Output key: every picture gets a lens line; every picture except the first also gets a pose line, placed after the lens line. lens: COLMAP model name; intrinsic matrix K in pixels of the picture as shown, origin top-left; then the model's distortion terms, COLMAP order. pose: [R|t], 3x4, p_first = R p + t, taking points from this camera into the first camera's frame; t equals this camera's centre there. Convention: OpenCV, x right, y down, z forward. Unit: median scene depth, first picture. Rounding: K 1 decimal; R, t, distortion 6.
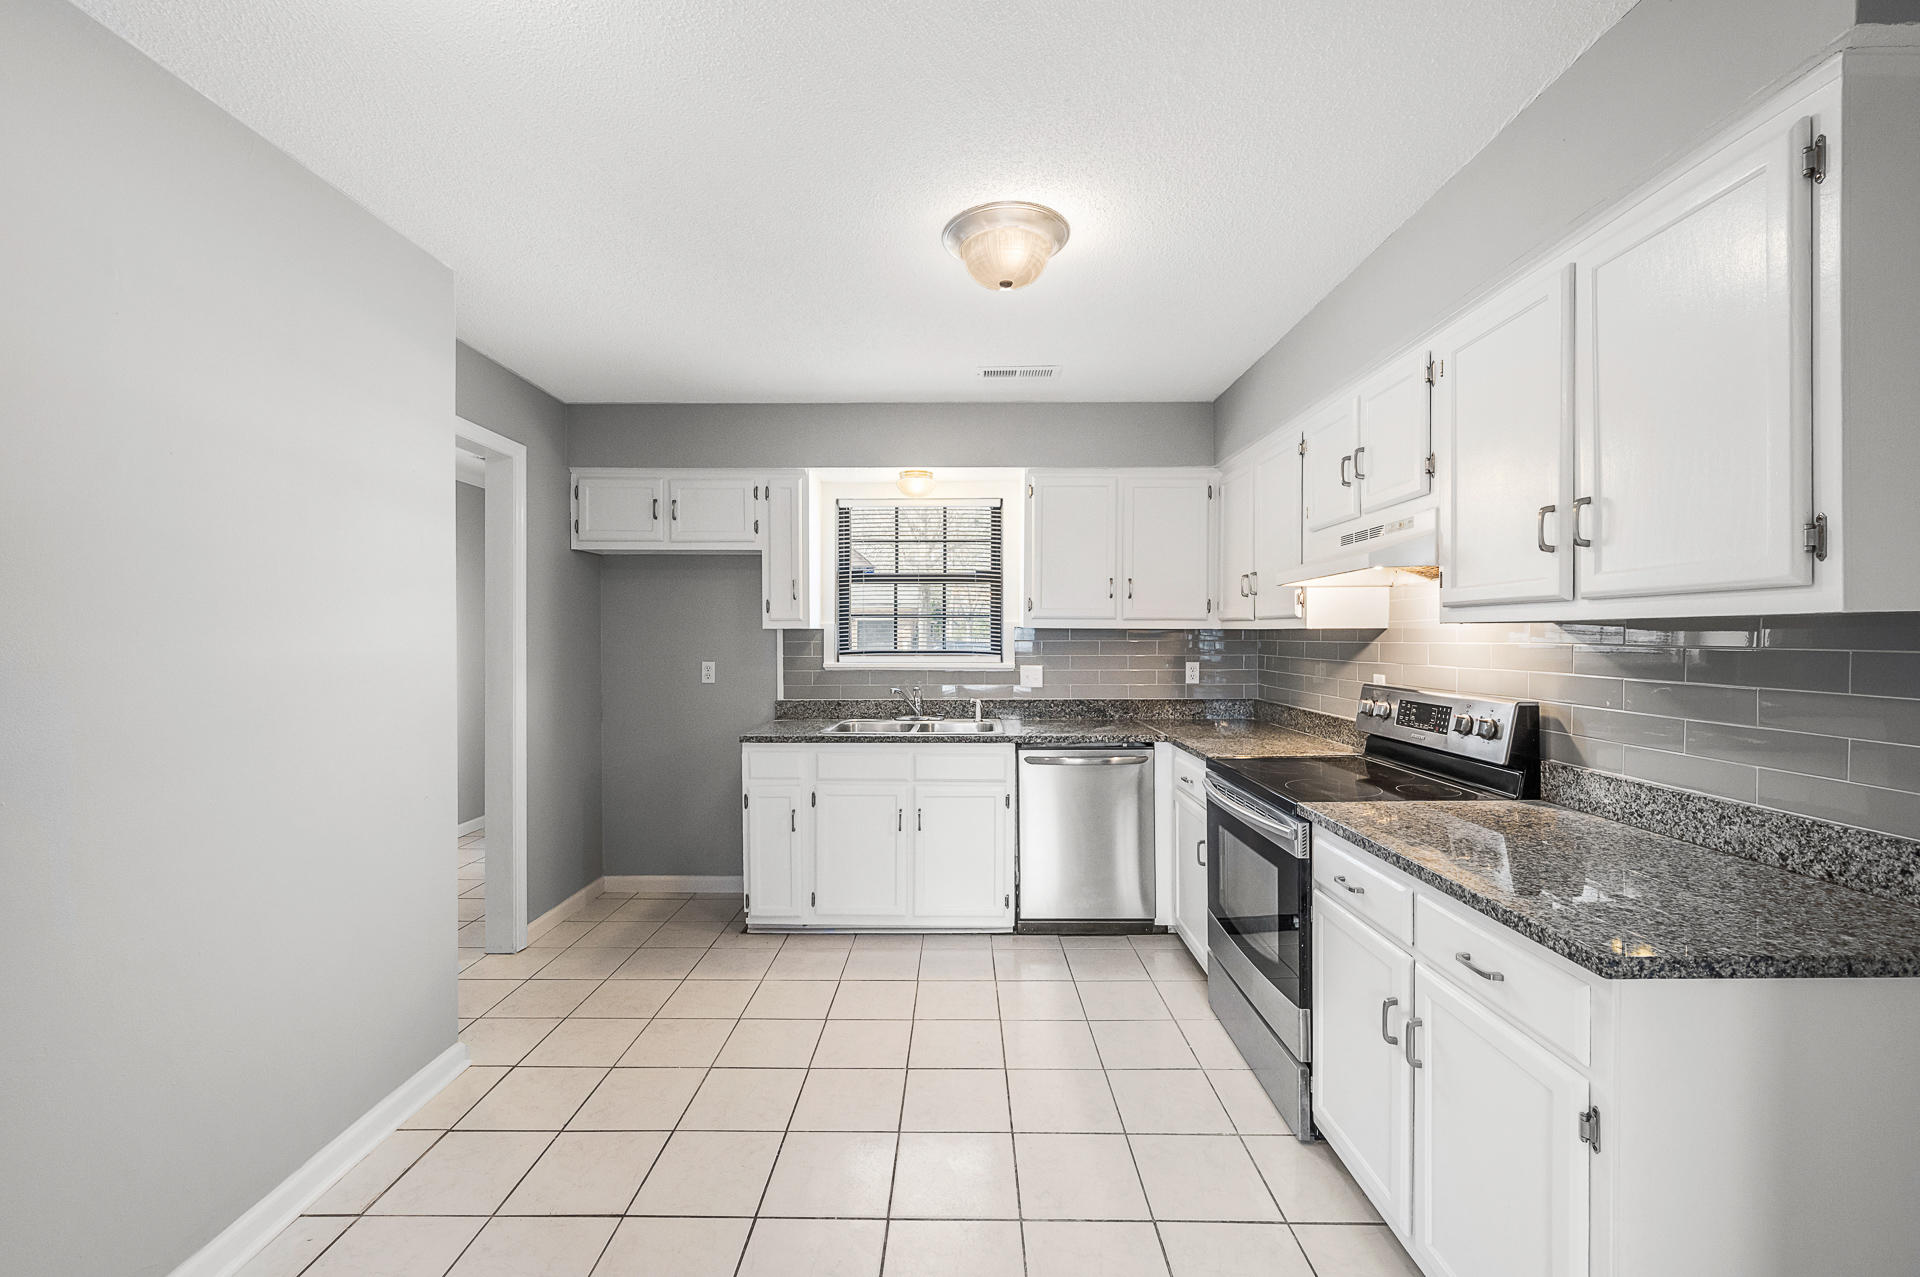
lens RADIAL K [[763.7, 0, 961.8], [0, 763.7, 647.1], [0, 0, 1]] dist [0.001642, -0.000066]
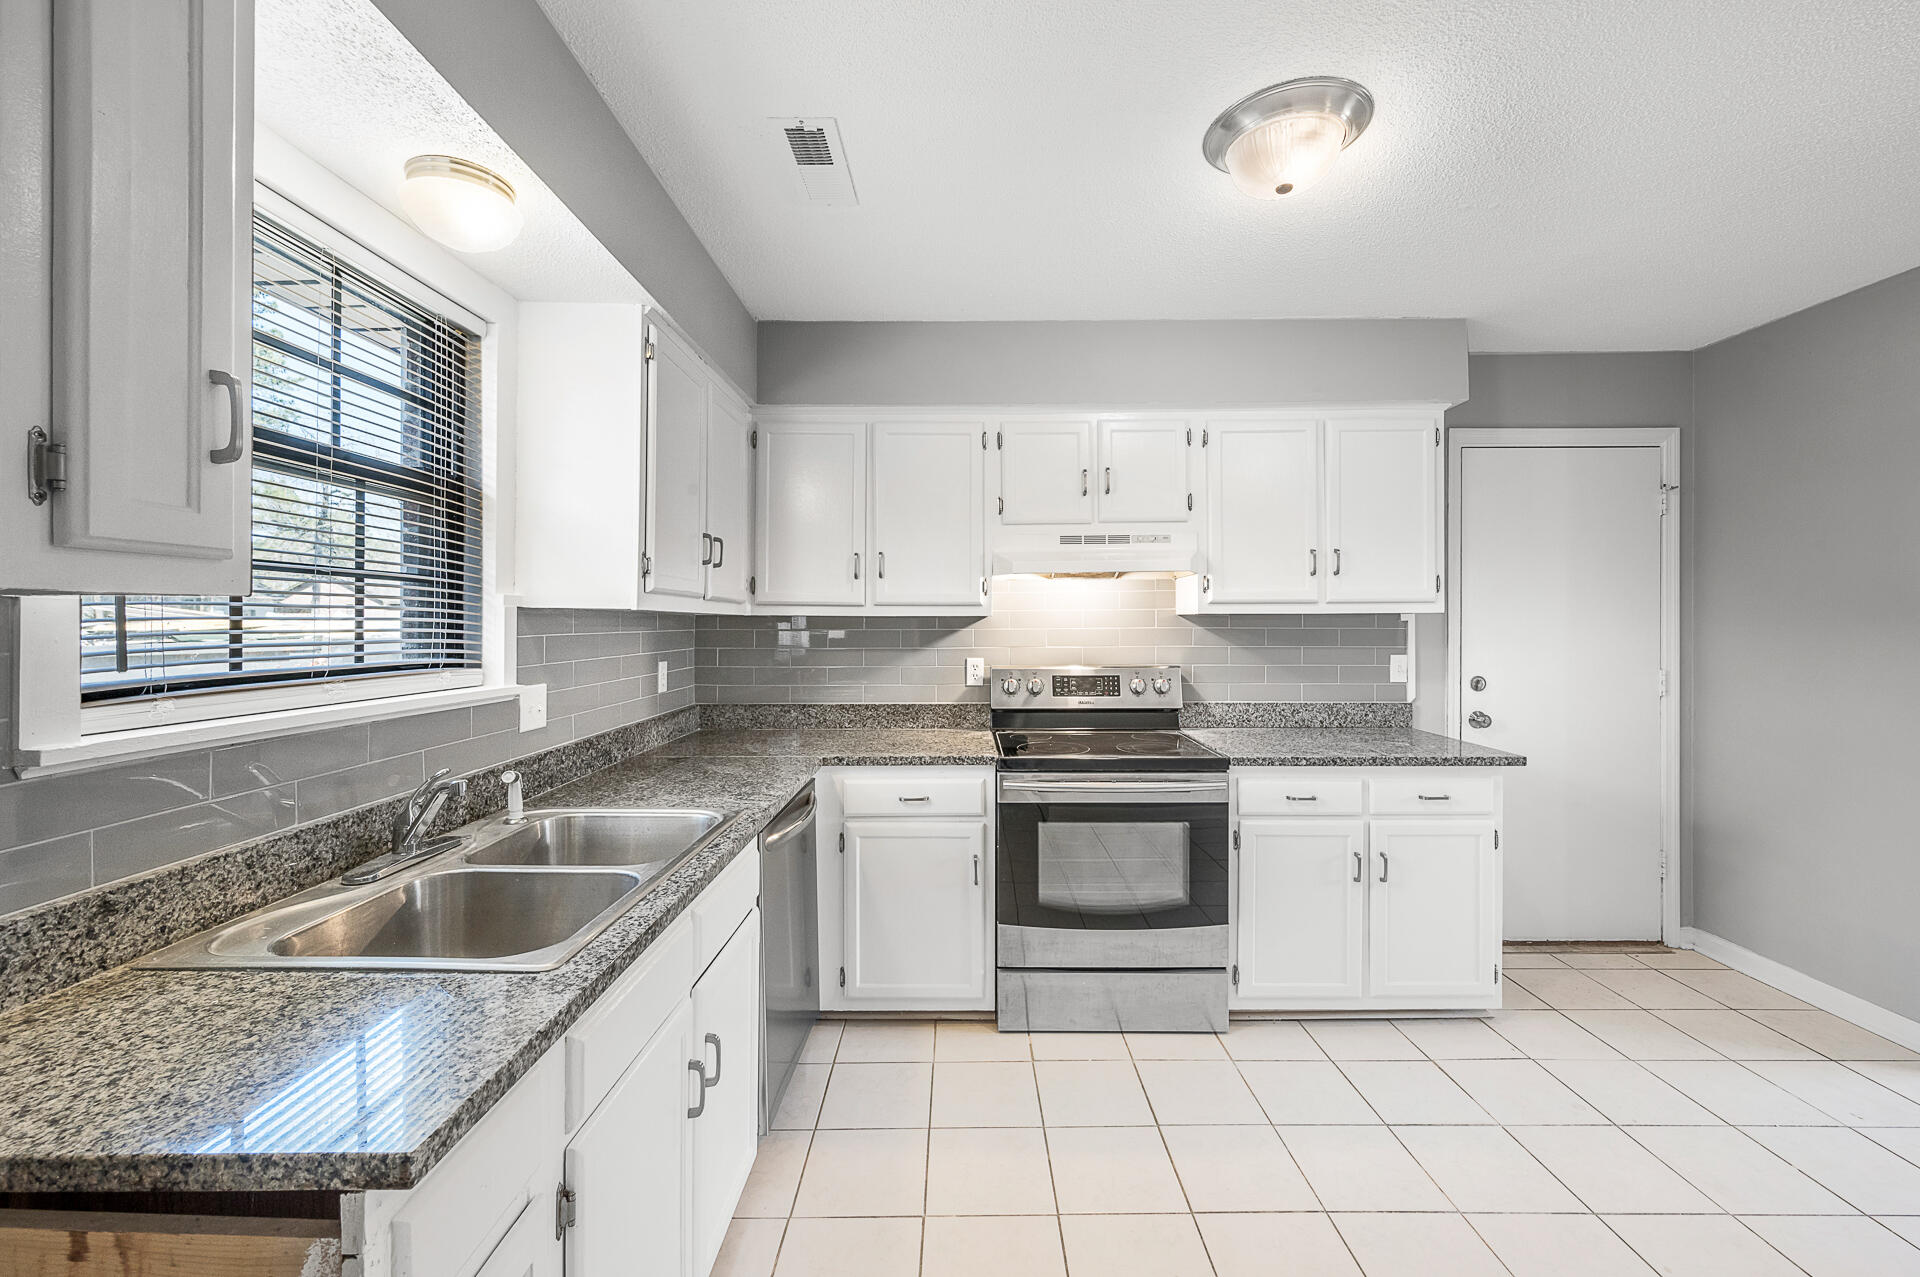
lens RADIAL K [[755.7, 0, 963.8], [0, 755.7, 627.2], [0, 0, 1]] dist [-0.000052, -0.000234]
pose [[0.003753, -0.004434, 0.999983, -0.464880], [0.018488, 0.999820, 0.004364, -0.012010], [-0.999822, 0.018471, 0.003834, 0.842289]]
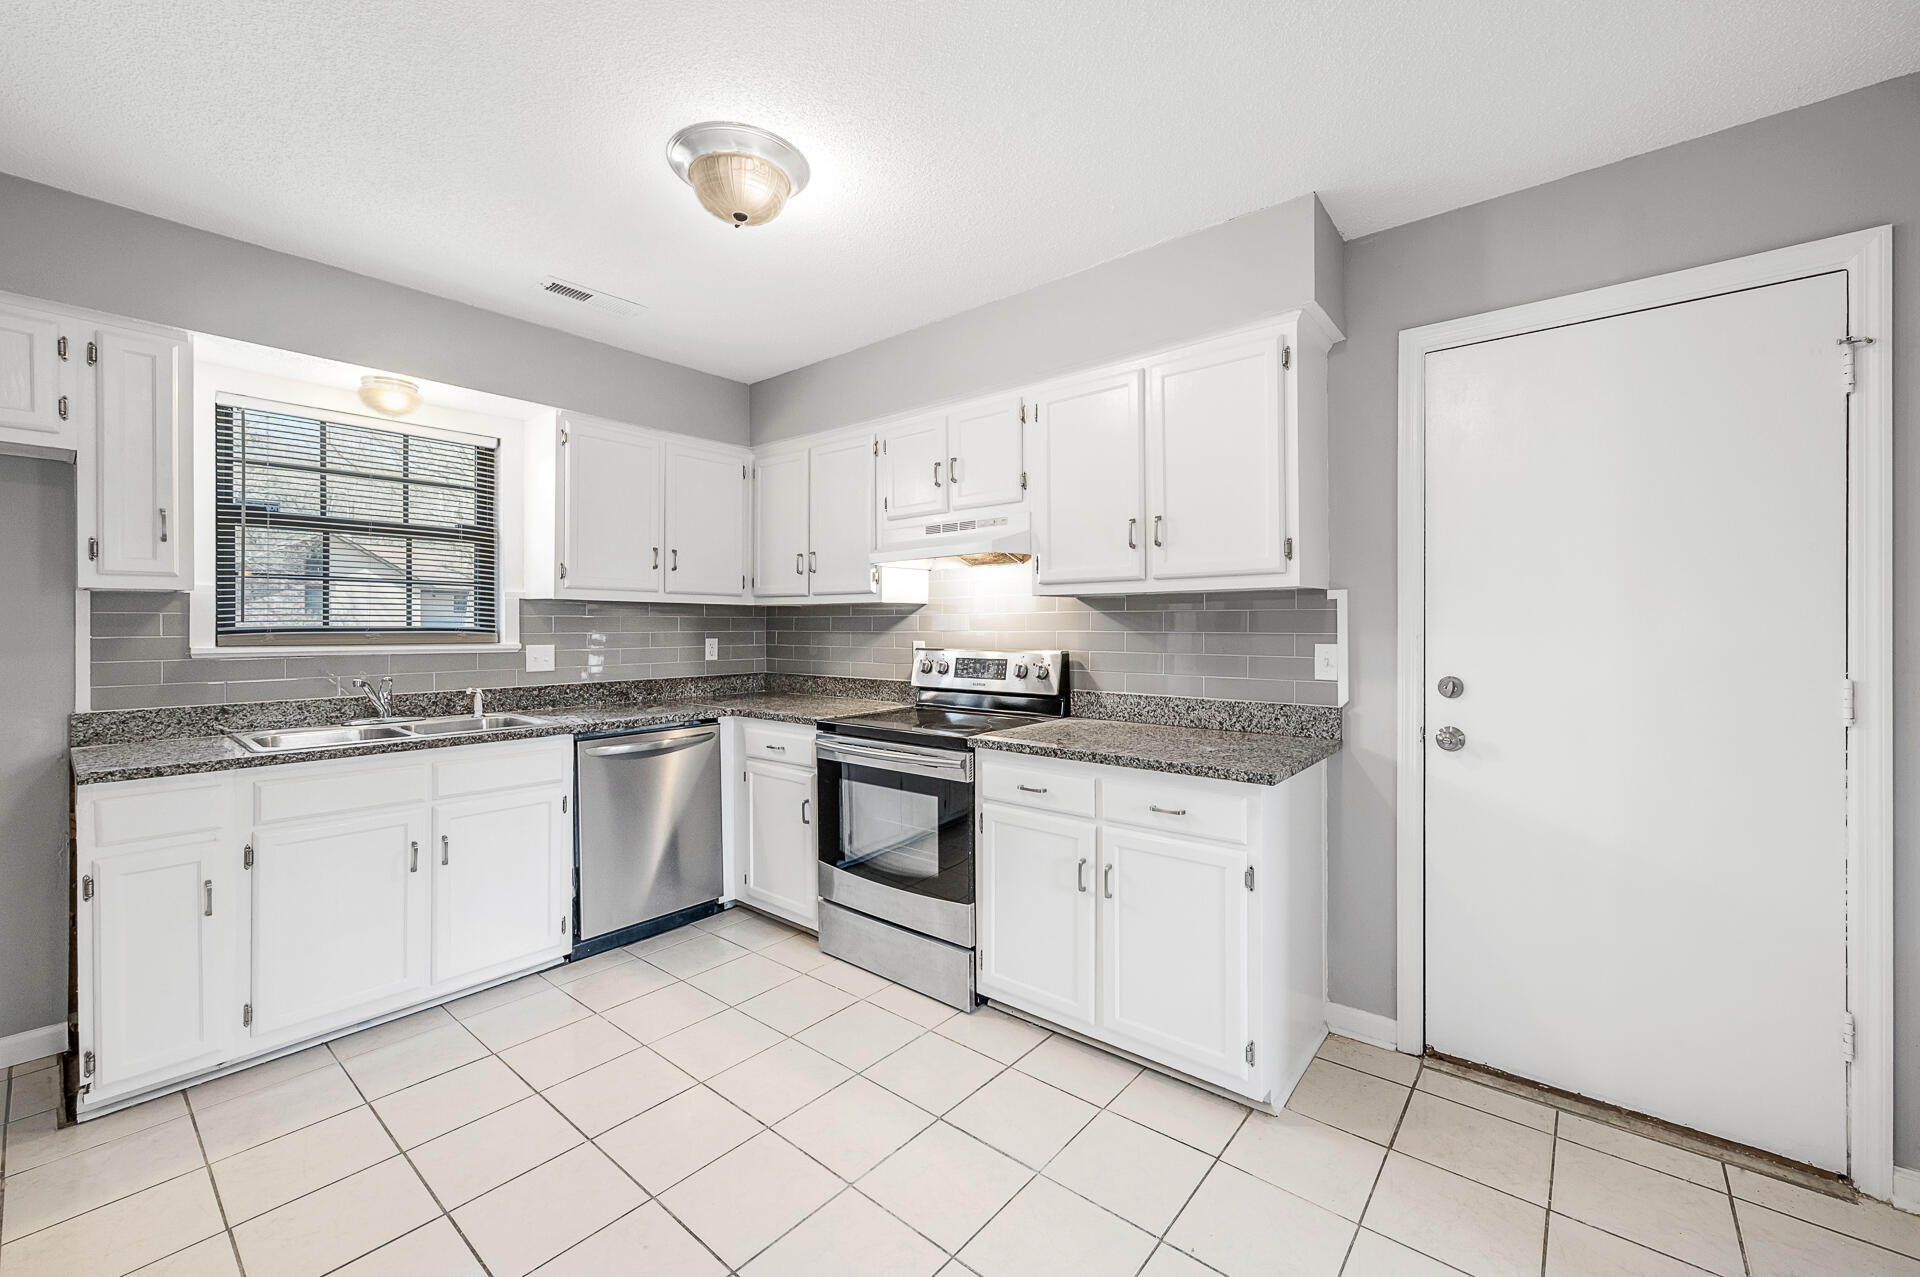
lens RADIAL K [[758.5, 0, 963.9], [0, 758.5, 630.3], [0, 0, 1]] dist [0.000550, -0.000115]
pose [[0.632430, -0.004329, 0.774605, -0.303838], [0.013257, 0.999898, -0.005235, 0.021683], [-0.774504, 0.013580, 0.632423, 0.134353]]
